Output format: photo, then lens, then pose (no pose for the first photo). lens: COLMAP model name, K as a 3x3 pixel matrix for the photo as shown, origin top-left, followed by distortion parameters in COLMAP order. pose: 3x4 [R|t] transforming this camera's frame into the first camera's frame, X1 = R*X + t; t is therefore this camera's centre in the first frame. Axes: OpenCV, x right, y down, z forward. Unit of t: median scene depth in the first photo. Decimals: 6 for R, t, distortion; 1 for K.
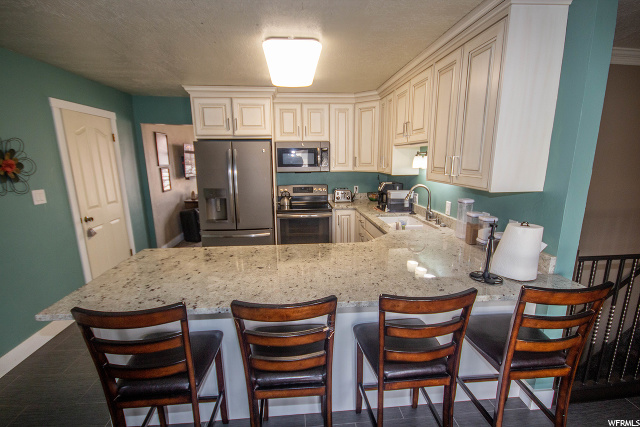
lens RADIAL K [[296.5, 0, 319.6], [0, 296.5, 220.8], [0, 0, 1]] dist [0.006103, -0.006764]
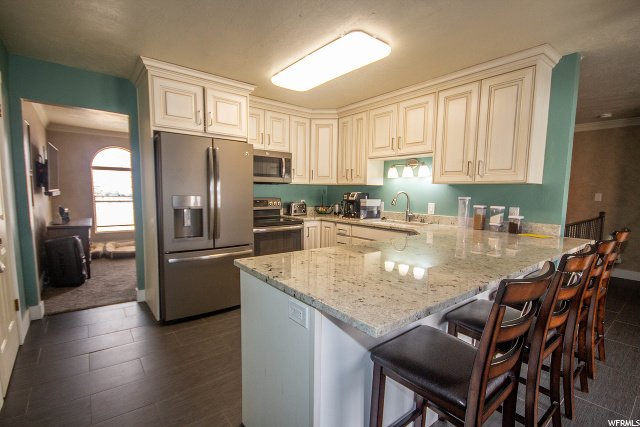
lens RADIAL K [[296.5, 0, 316.3], [0, 296.5, 221.9], [0, 0, 1]] dist [0.006103, -0.006764]
pose [[0.835022, -0.035072, 0.549098, -0.502462], [0.093455, 0.992506, -0.078725, 0.049773], [-0.542222, 0.117053, 0.832042, 0.192215]]
